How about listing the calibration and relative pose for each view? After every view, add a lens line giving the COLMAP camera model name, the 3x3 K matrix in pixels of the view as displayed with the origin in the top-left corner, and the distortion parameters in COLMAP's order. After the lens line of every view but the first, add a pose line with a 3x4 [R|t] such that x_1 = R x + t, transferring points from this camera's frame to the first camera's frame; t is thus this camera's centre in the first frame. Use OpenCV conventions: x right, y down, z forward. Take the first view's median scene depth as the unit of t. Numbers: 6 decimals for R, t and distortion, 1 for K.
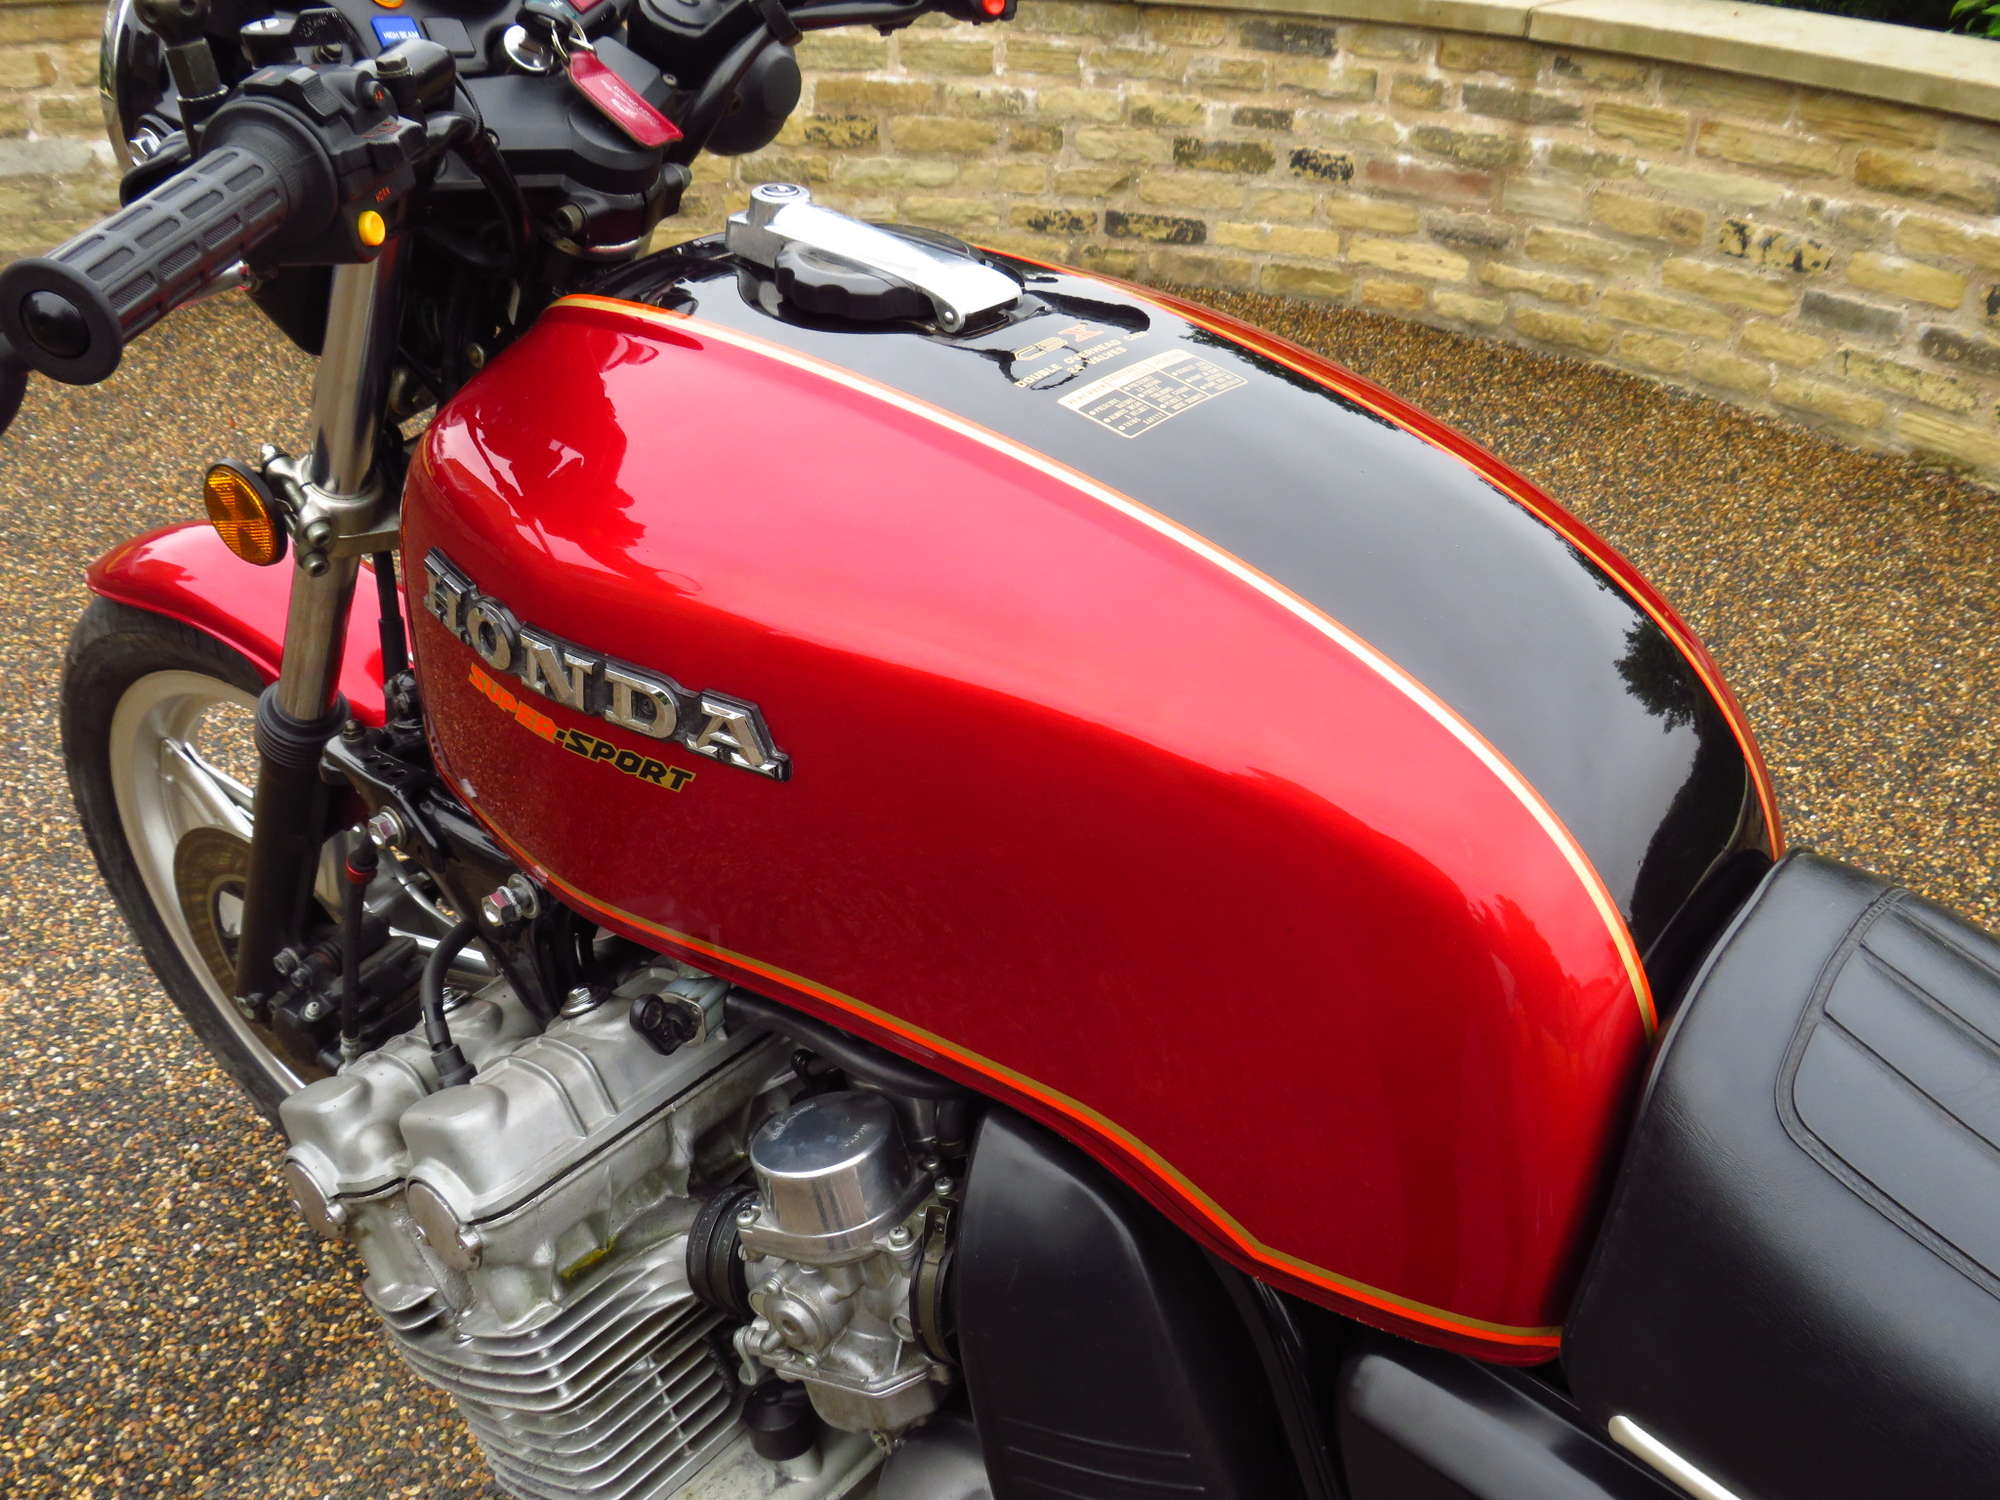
lens RADIAL K [[1773.9, 0, 988.8], [0, 1773.9, 762.5], [0, 0, 1]] dist [-0.035408, 0.007940]
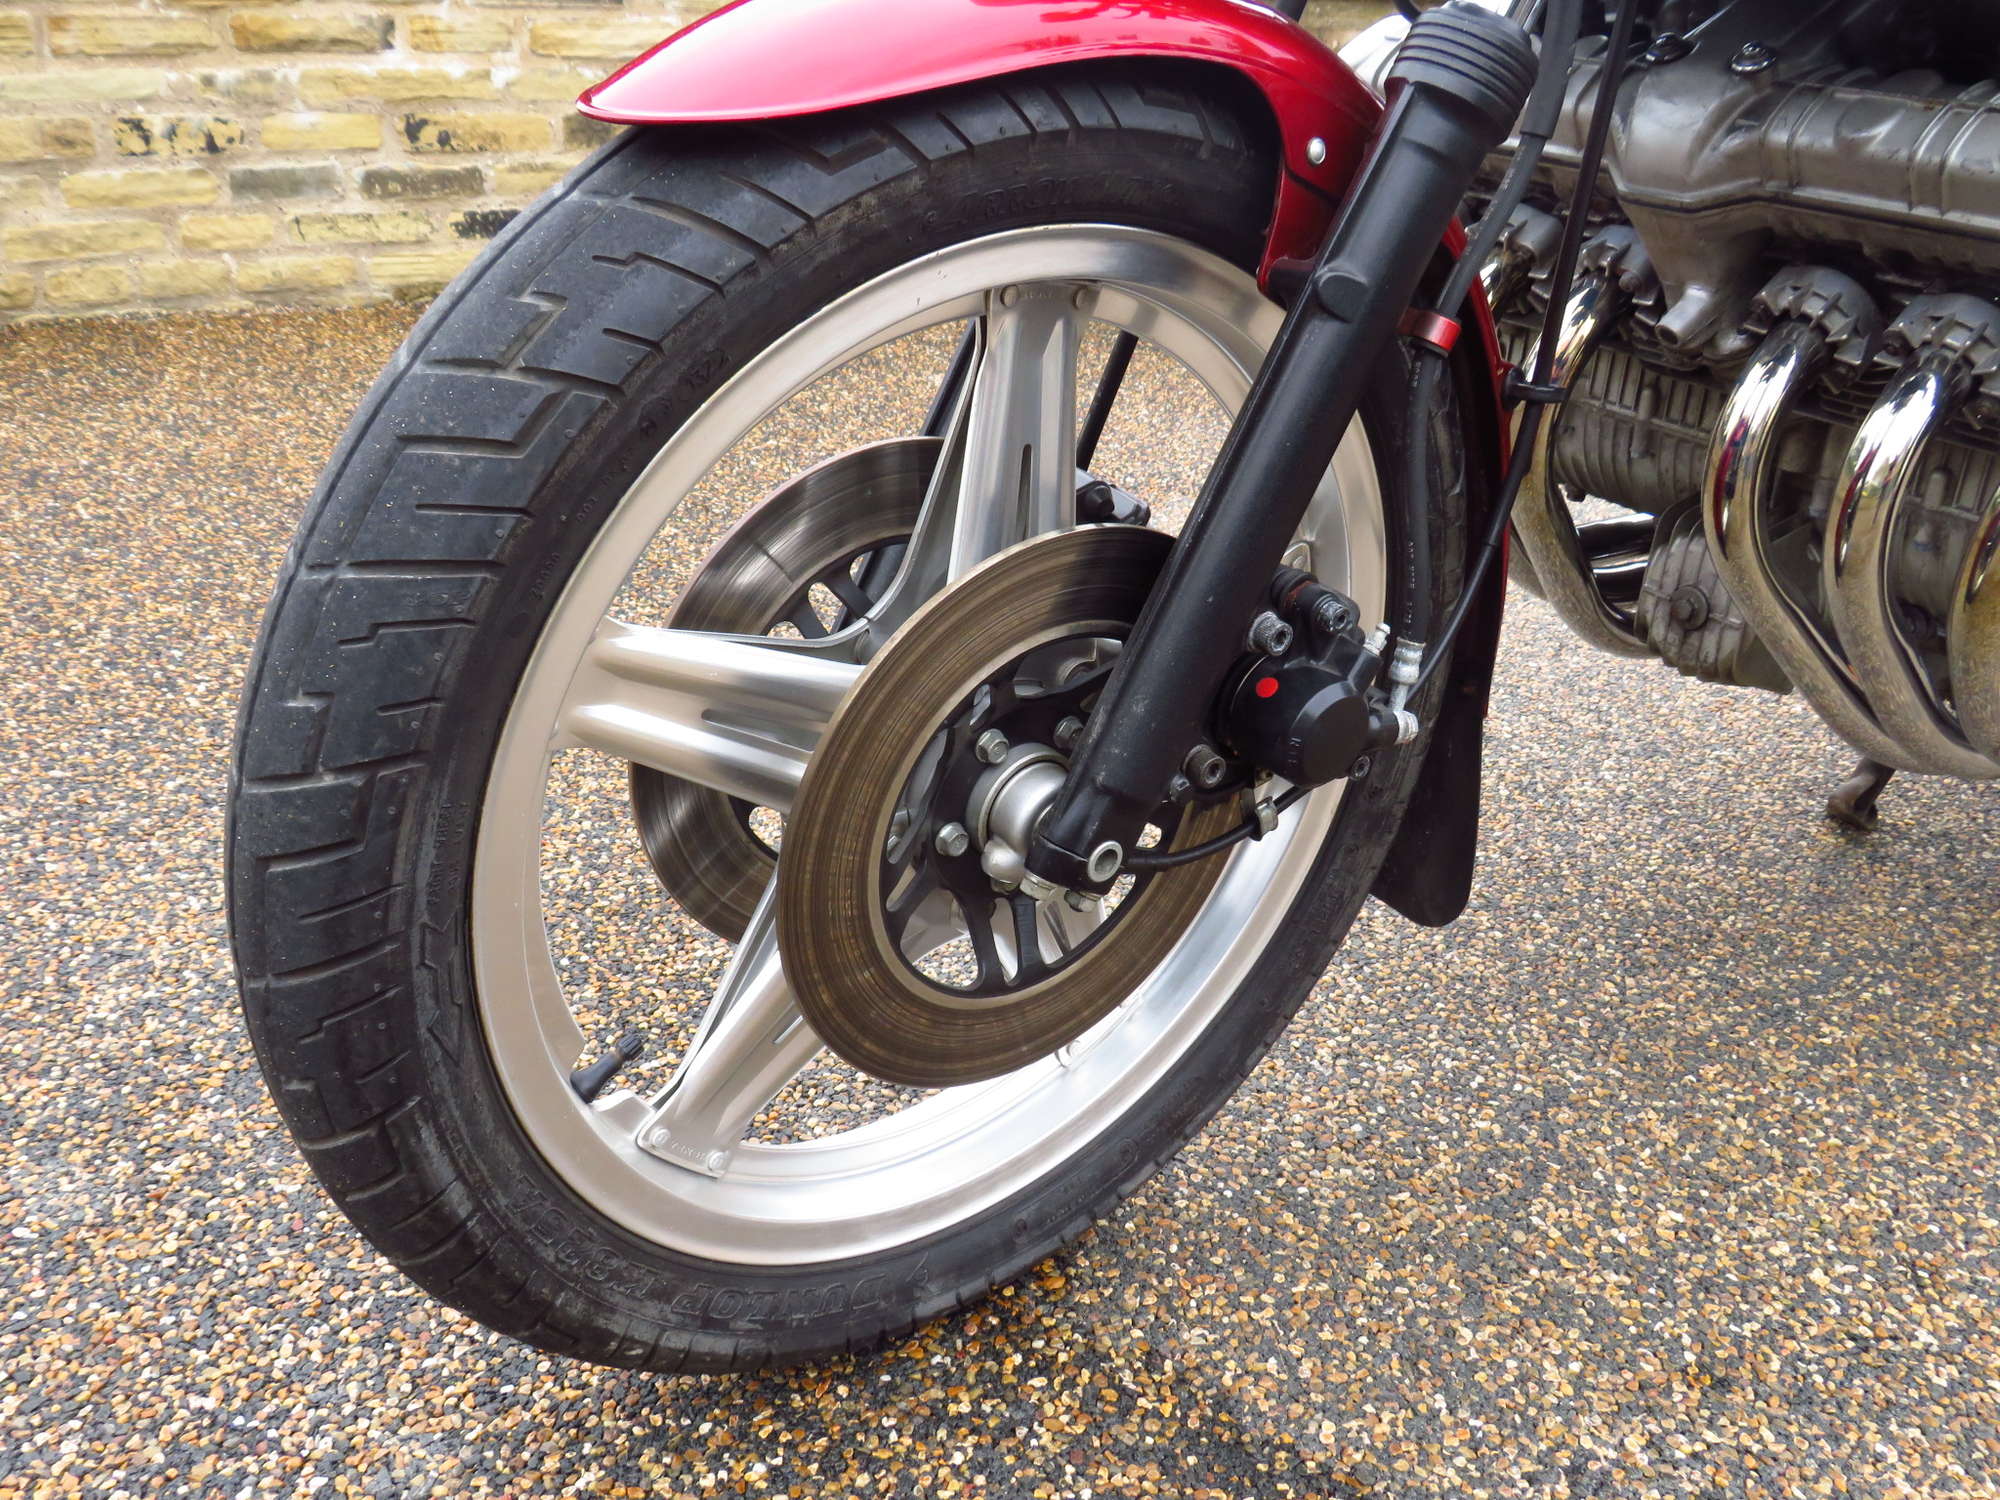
lens RADIAL K [[1773.9, 0, 993.1], [0, 1773.9, 746.8], [0, 0, 1]] dist [-0.035408, 0.007940]
pose [[0.303297, -0.410328, 0.860024, -0.418986], [0.487183, 0.842434, 0.230125, -0.017961], [-0.818940, 0.349193, 0.455413, 0.351643]]
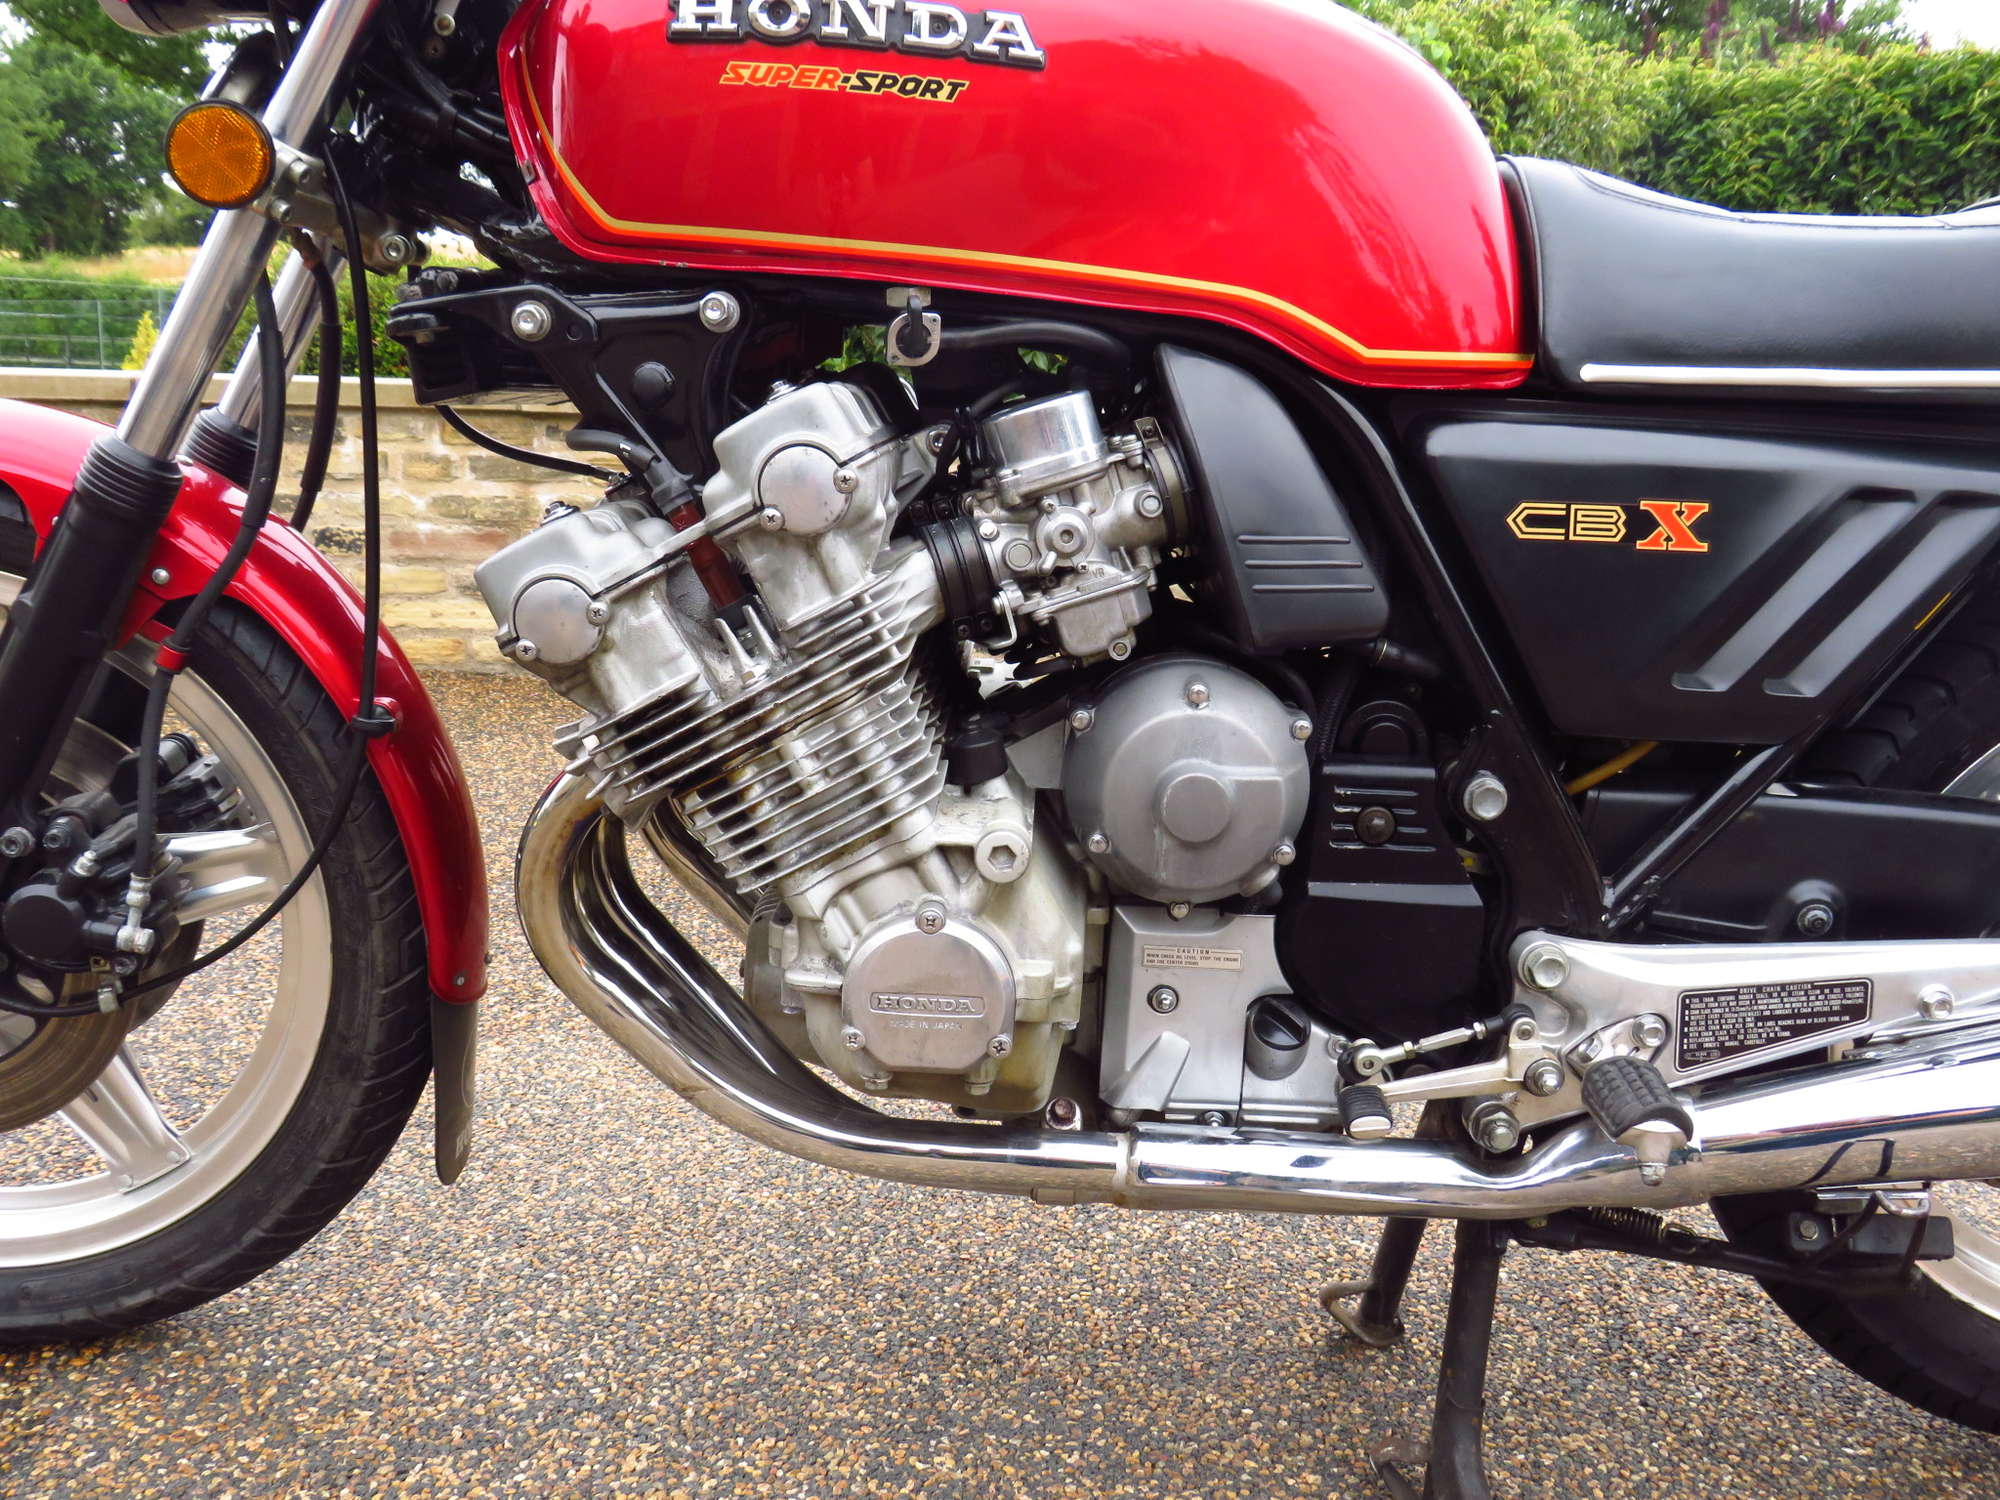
lens RADIAL K [[1773.9, 0, 992.6], [0, 1773.9, 751.3], [0, 0, 1]] dist [-0.035408, 0.007940]
pose [[0.772597, -0.118290, 0.623780, -0.243037], [0.319754, 0.921287, -0.221331, 0.181888], [-0.548499, 0.370456, 0.749607, 0.027177]]
